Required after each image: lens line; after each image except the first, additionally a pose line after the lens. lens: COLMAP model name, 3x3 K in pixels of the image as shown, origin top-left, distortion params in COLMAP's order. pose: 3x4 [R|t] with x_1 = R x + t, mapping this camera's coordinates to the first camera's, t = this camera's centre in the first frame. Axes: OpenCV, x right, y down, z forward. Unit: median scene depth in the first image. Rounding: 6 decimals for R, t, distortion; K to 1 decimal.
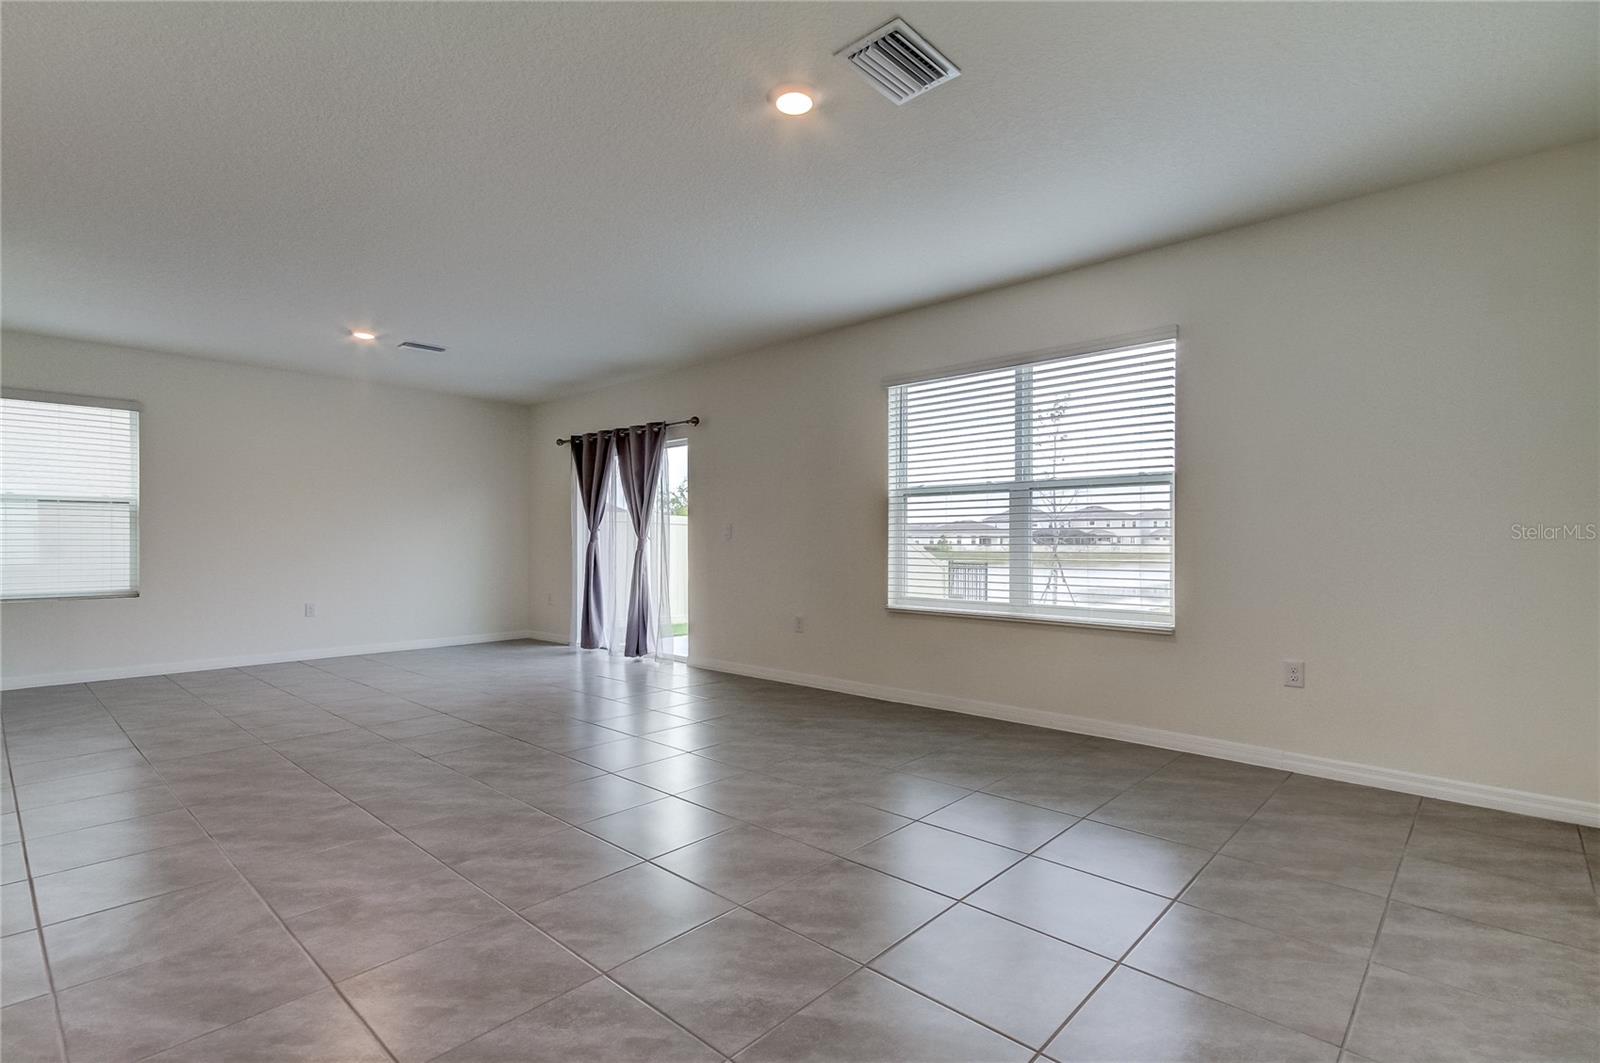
lens RADIAL K [[749.9, 0, 799.6], [0, 749.9, 538.4], [0, 0, 1]] dist [0.025522, 0.000178]
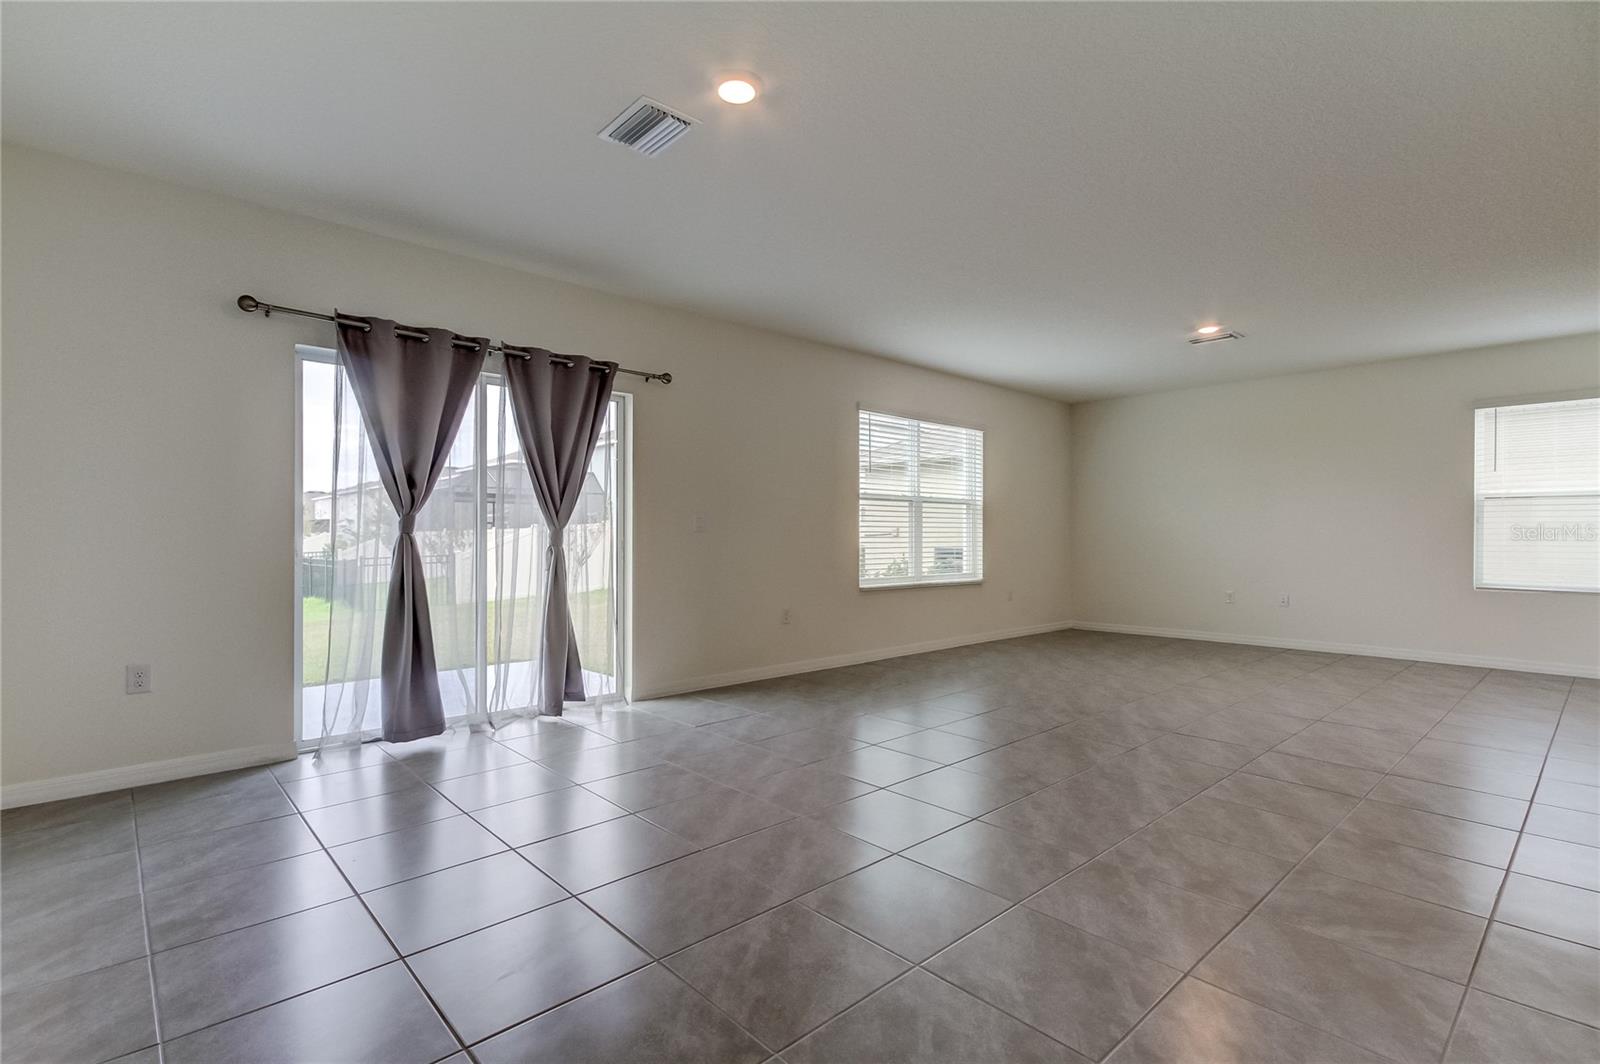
lens RADIAL K [[738.4, 0, 800.0], [0, 738.4, 532.0], [0, 0, 1]] dist [0.003481, 0.000387]
pose [[0.090187, 0.004506, 0.995915, -1.190911], [-0.007874, 0.999962, -0.003811, 0.005152], [-0.995894, -0.007498, 0.090219, 1.065976]]
